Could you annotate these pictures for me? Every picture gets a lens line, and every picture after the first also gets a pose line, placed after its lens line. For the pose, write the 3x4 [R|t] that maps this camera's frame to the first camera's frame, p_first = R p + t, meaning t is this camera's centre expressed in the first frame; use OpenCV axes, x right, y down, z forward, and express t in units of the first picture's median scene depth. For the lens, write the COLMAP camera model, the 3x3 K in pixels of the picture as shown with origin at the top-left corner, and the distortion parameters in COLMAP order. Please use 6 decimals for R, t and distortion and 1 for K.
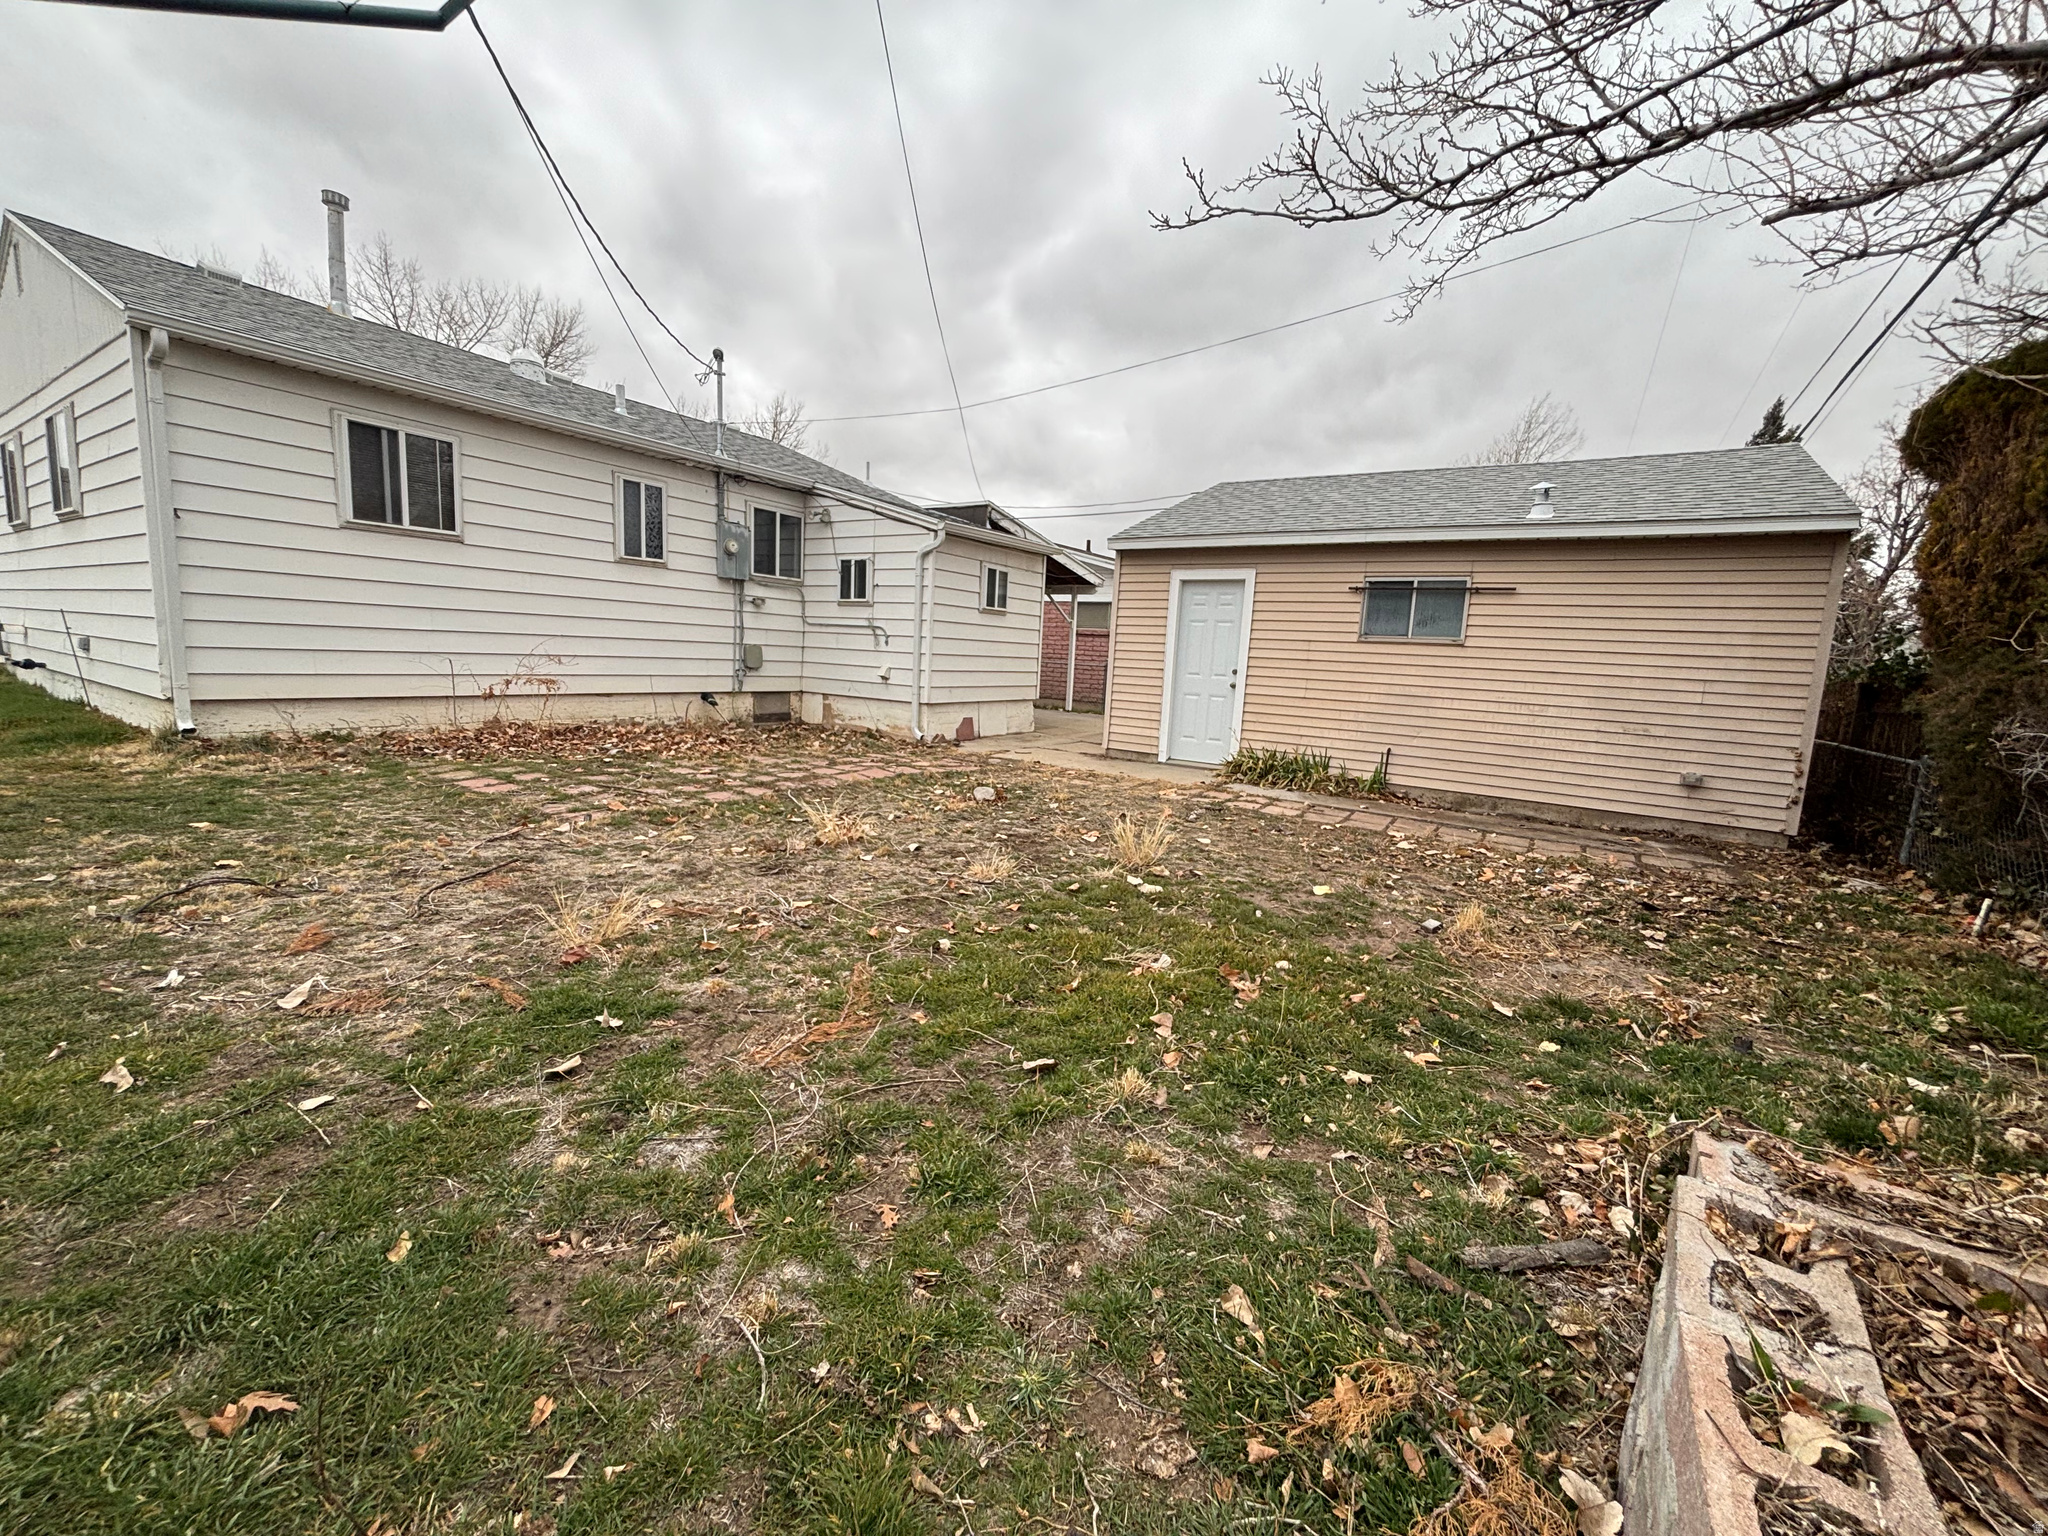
lens RADIAL K [[810.8, 0, 1031.6], [0, 810.8, 764.6], [0, 0, 1]] dist [-0.001366, -0.000046]
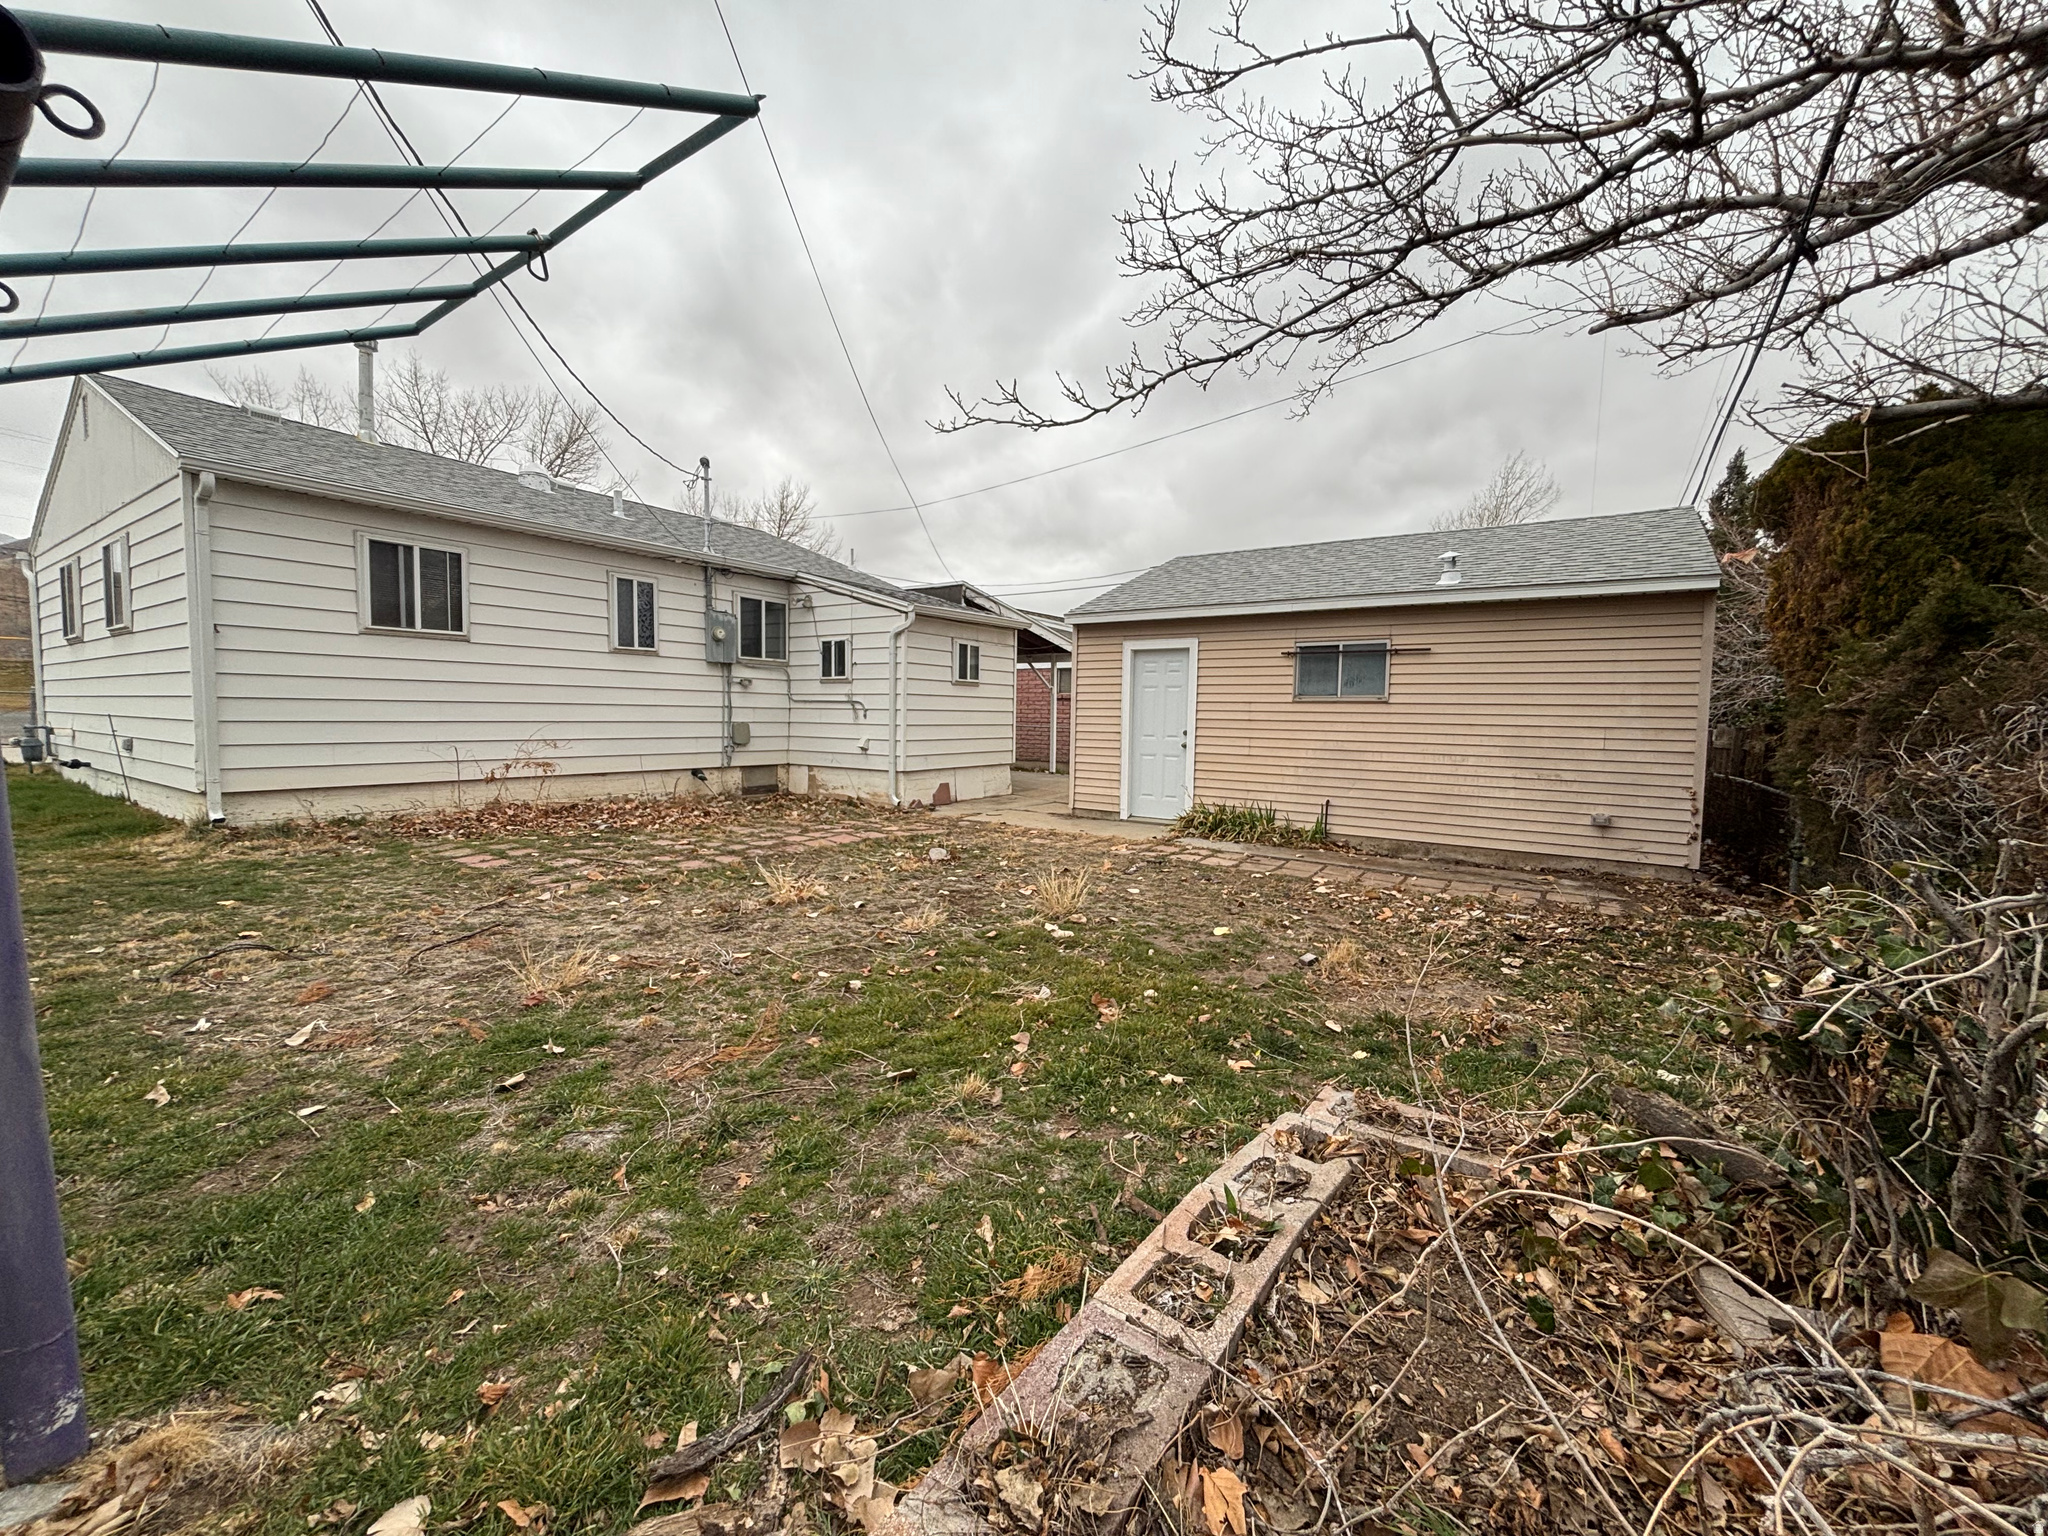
lens RADIAL K [[810.8, 0, 1033.6], [0, 810.8, 767.3], [0, 0, 1]] dist [-0.001366, -0.000046]
pose [[0.999341, -0.033639, -0.013652, 0.094714], [0.032557, 0.996806, -0.072921, 0.002945], [0.016062, 0.072429, 0.997244, -0.095759]]
